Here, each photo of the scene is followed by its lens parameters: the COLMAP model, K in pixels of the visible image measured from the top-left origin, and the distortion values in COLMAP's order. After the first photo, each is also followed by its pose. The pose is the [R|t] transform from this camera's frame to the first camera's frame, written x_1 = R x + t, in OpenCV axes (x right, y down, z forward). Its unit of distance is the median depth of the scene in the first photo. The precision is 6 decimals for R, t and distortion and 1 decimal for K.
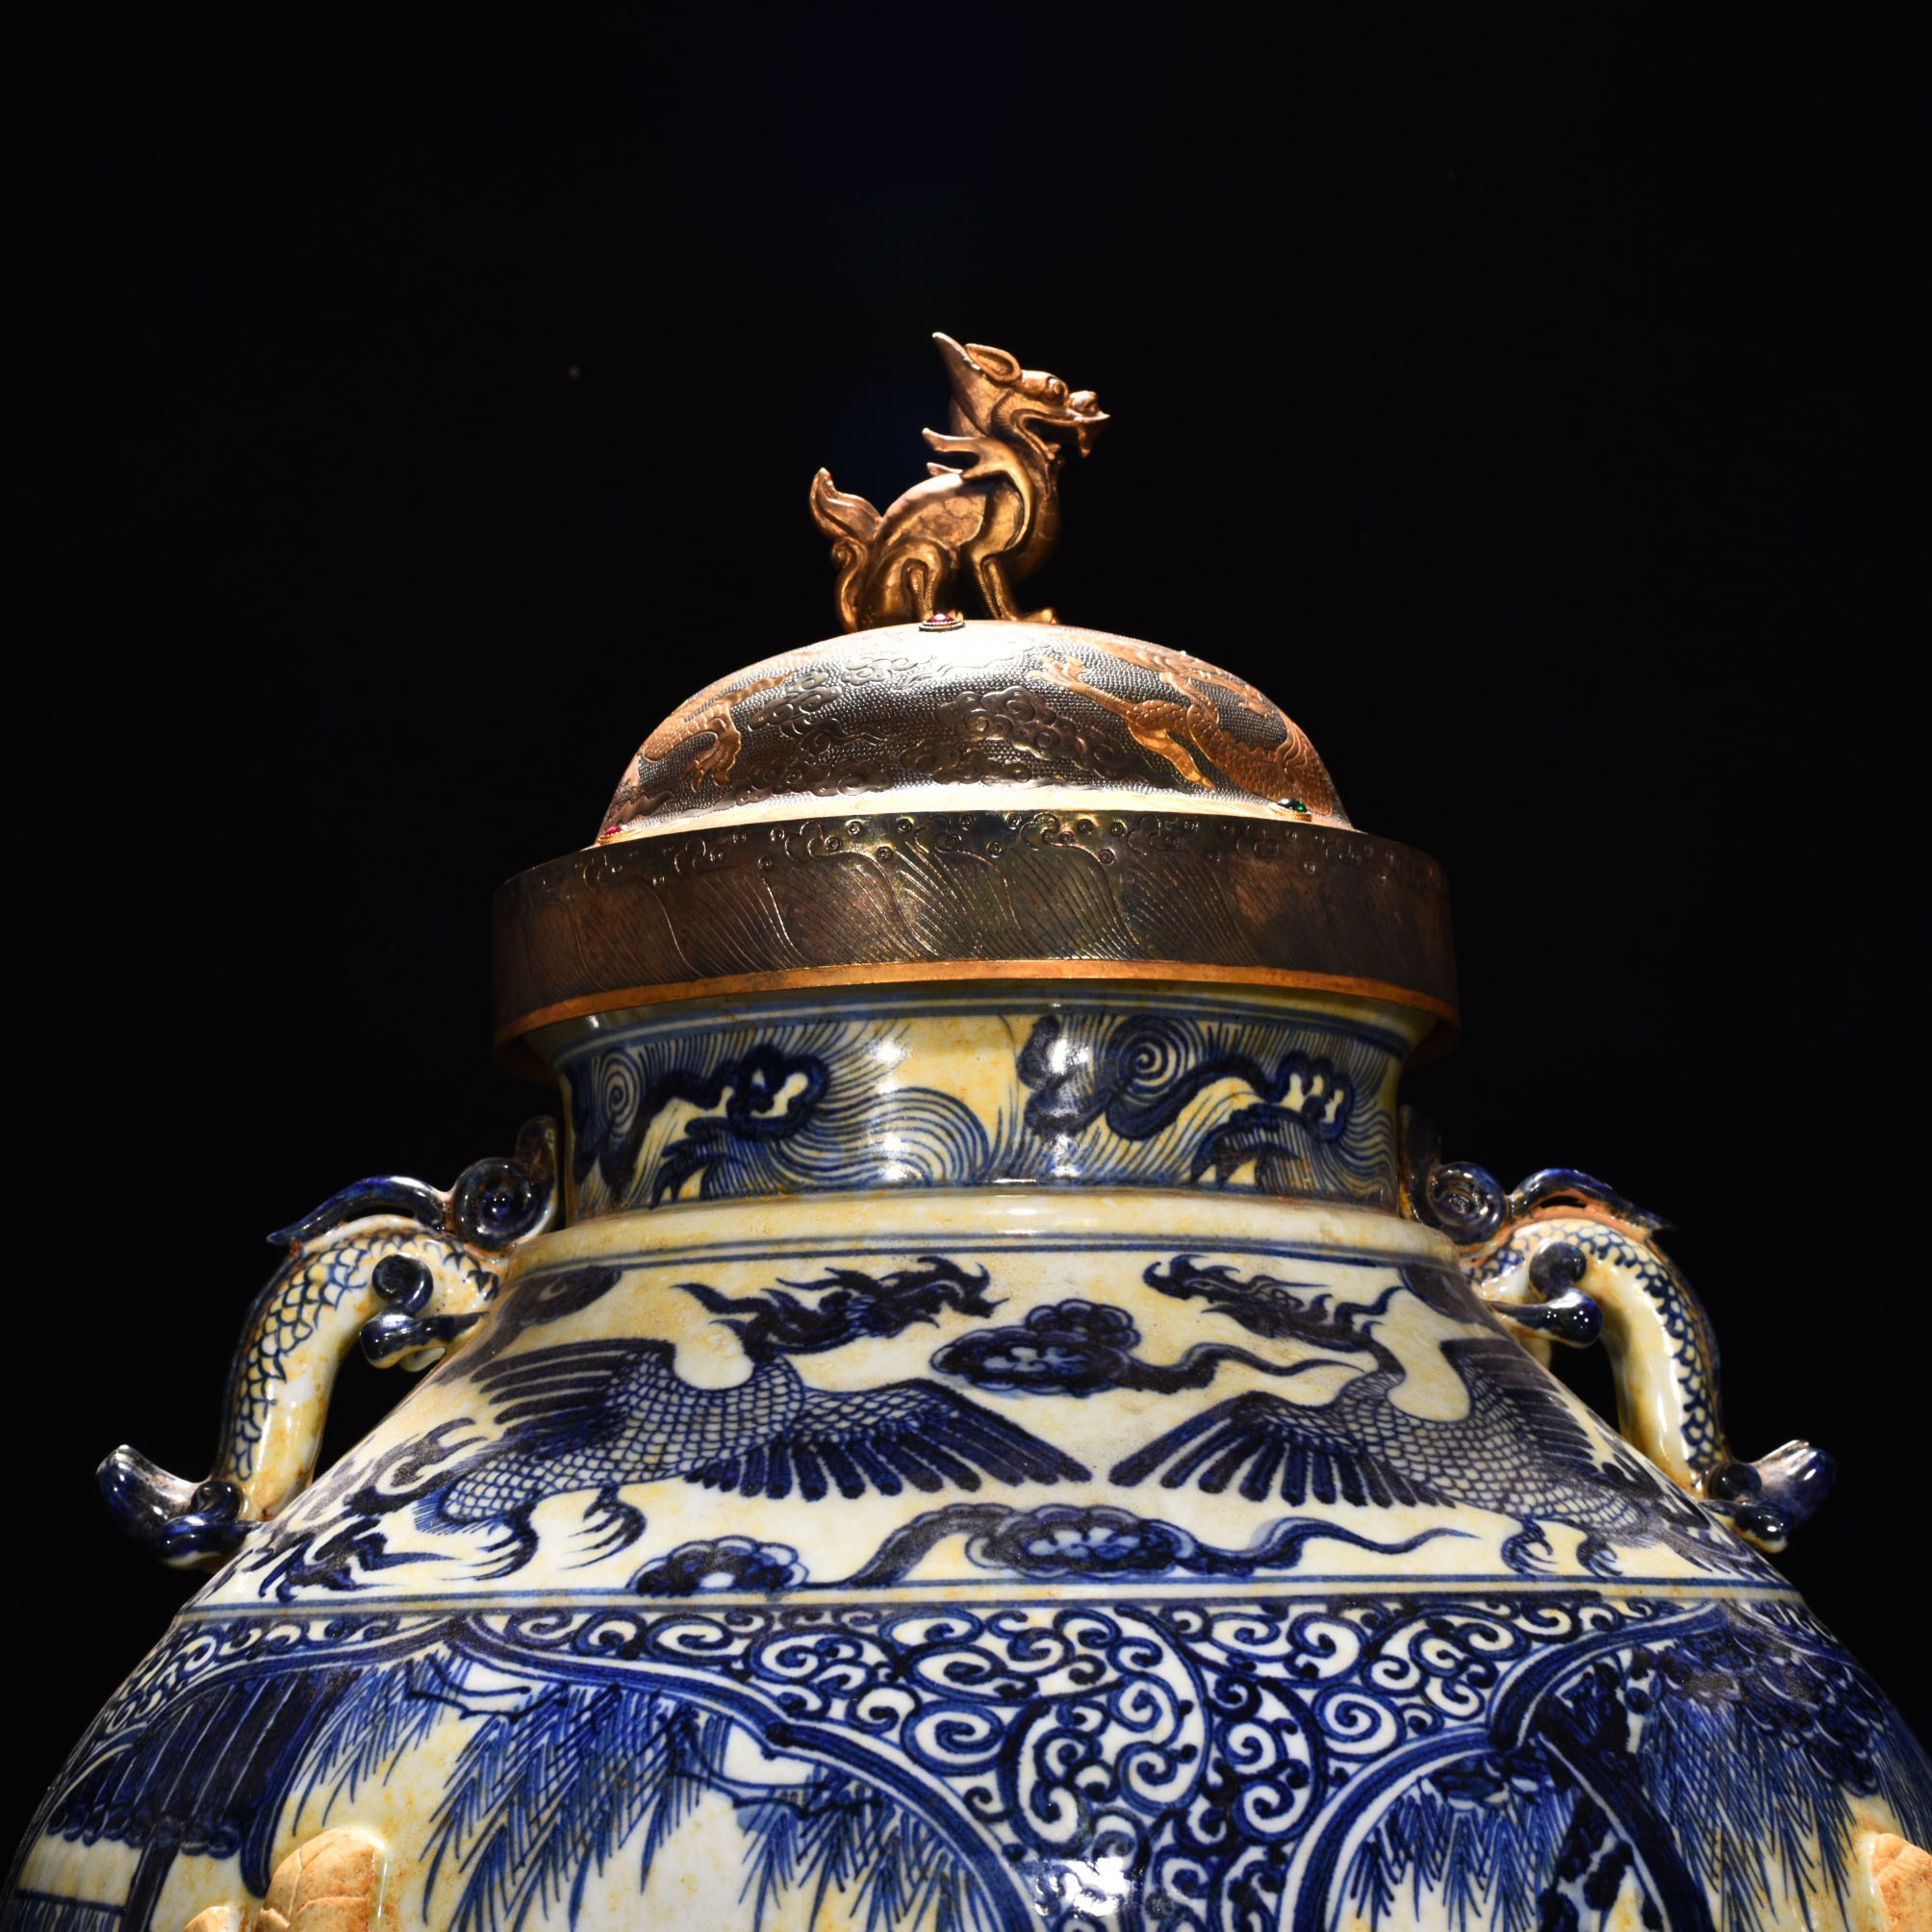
lens RADIAL K [[4269.5, 0, 966.0], [0, 4269.5, 966.0], [0, 0, 1]] dist [-0.171898, -0.042471]
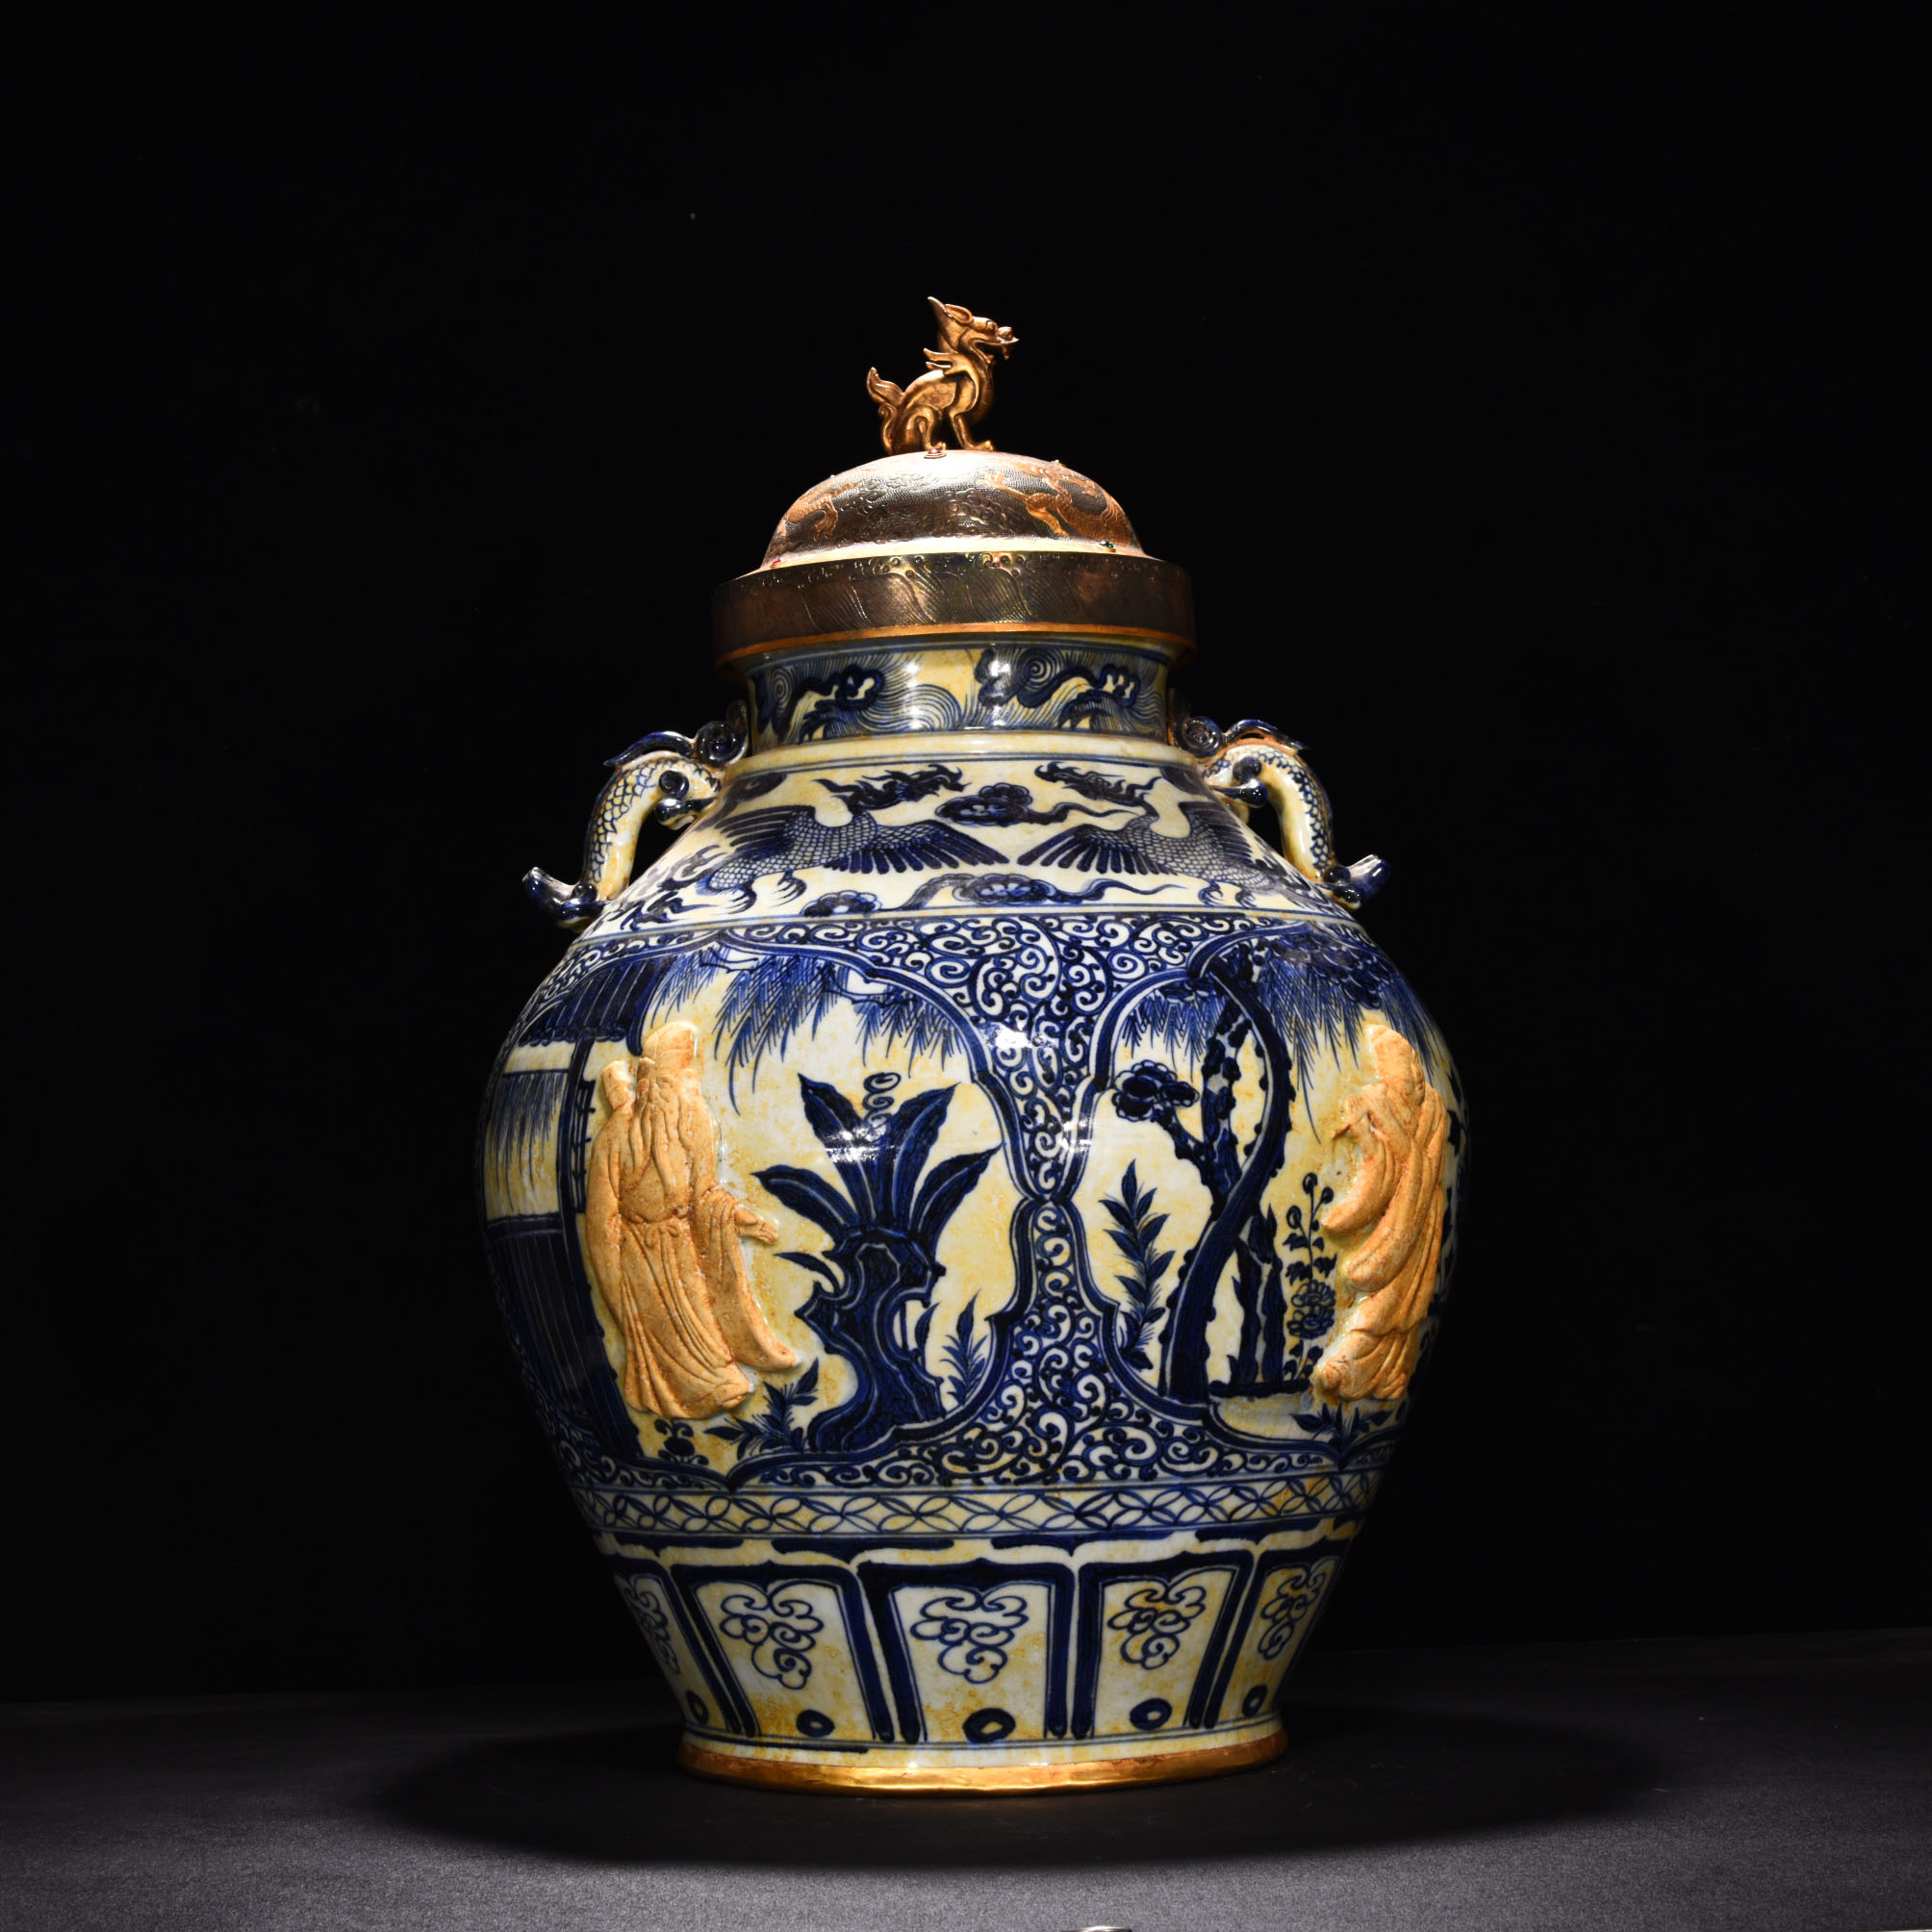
lens RADIAL K [[4269.5, 0, 966.0], [0, 4269.5, 966.0], [0, 0, 1]] dist [-0.171898, -0.042471]
pose [[0.999894, -0.014559, 0.000200, 0.005641], [0.014463, 0.994716, 0.101643, -0.048489], [-0.001679, -0.101630, 0.994821, -1.143532]]
